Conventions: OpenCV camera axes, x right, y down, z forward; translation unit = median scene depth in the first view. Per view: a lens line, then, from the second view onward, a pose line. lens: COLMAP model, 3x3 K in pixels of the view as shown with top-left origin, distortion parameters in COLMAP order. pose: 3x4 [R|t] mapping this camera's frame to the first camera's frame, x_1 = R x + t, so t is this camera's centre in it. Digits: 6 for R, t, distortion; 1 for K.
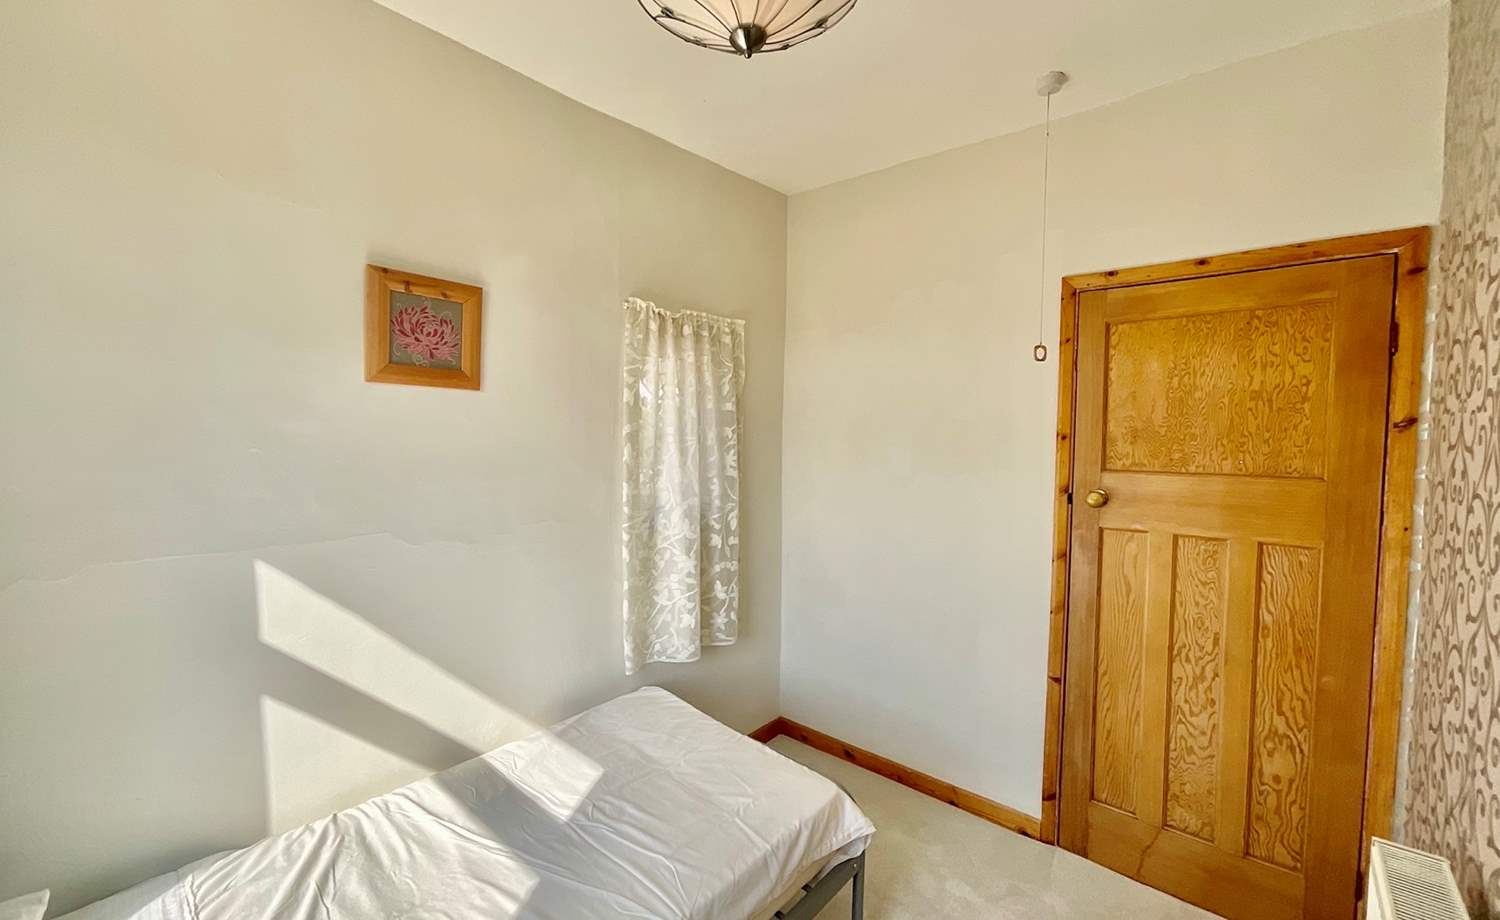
lens RADIAL K [[613.6, 0, 751.9], [0, 613.6, 460.7], [0, 0, 1]] dist [0.009027, 0.000769]
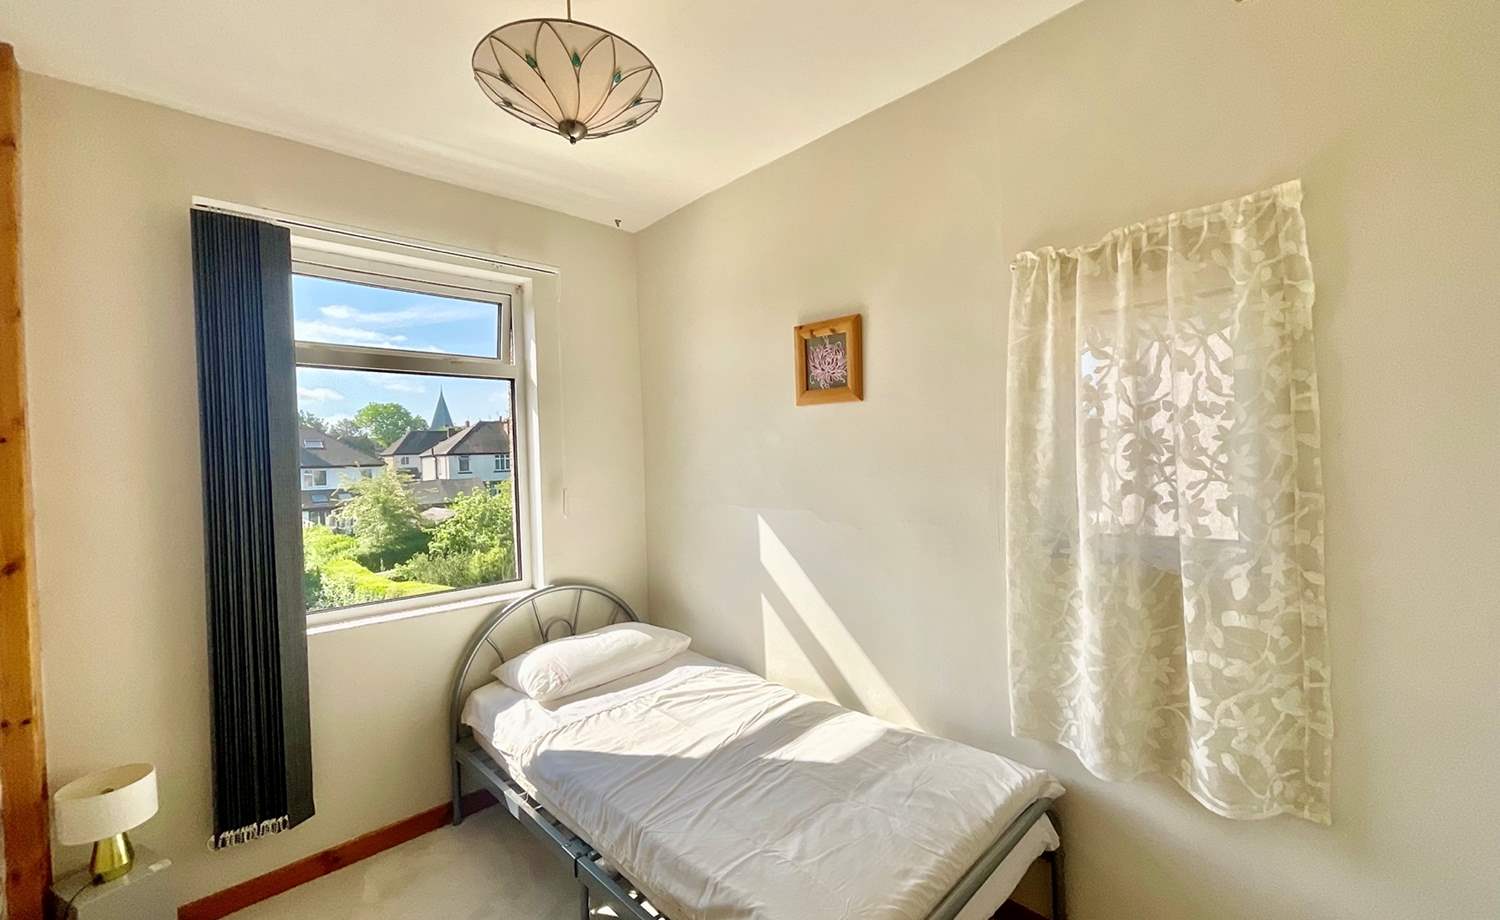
lens RADIAL K [[613.6, 0, 744.1], [0, 613.6, 457.7], [0, 0, 1]] dist [0.009027, 0.000769]
pose [[-0.099895, -0.003091, -0.994993, 0.746721], [-0.017880, 0.999839, -0.001311, 0.001371], [0.994837, 0.017660, -0.099934, 0.892067]]
